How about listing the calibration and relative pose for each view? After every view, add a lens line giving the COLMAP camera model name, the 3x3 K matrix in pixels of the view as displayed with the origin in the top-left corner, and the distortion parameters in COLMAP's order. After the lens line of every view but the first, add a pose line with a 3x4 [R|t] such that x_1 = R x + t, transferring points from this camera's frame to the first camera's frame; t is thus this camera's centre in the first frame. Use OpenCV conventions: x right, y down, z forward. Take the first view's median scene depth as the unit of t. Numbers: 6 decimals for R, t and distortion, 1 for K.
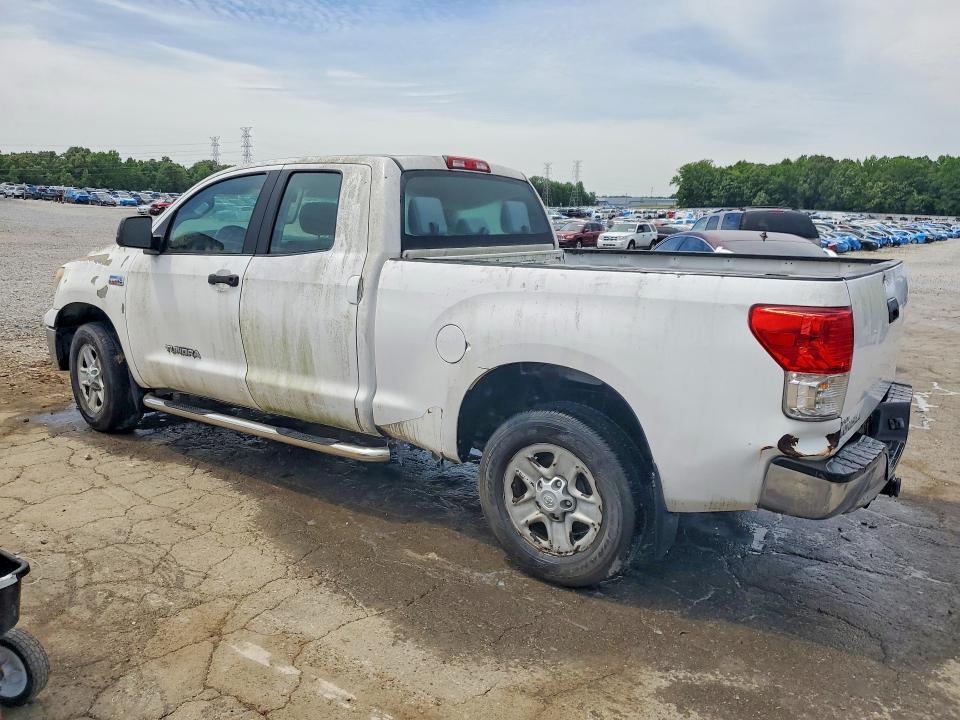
lens RADIAL K [[747.7, 0, 489.7], [0, 747.7, 359.3], [0, 0, 1]] dist [0.055482, -0.040294]
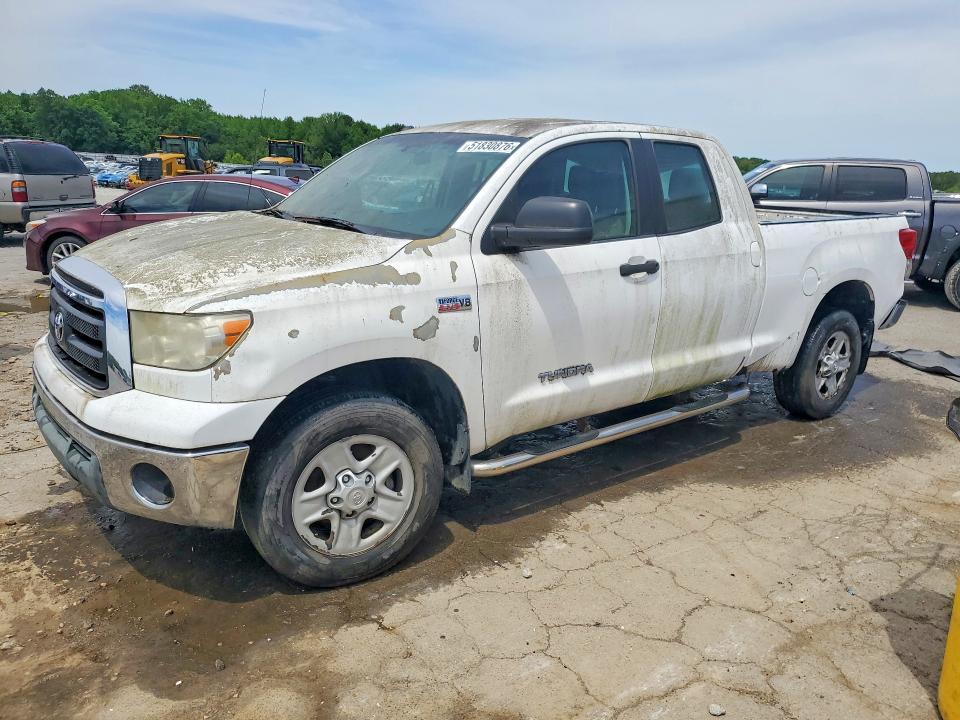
lens RADIAL K [[747.7, 0, 489.7], [0, 747.7, 359.3], [0, 0, 1]] dist [0.055482, -0.040294]
pose [[0.279742, -0.247252, 0.927691, -1.225535], [0.158413, 0.964912, 0.209403, -0.212027], [-0.946916, 0.088379, 0.309095, 0.906096]]
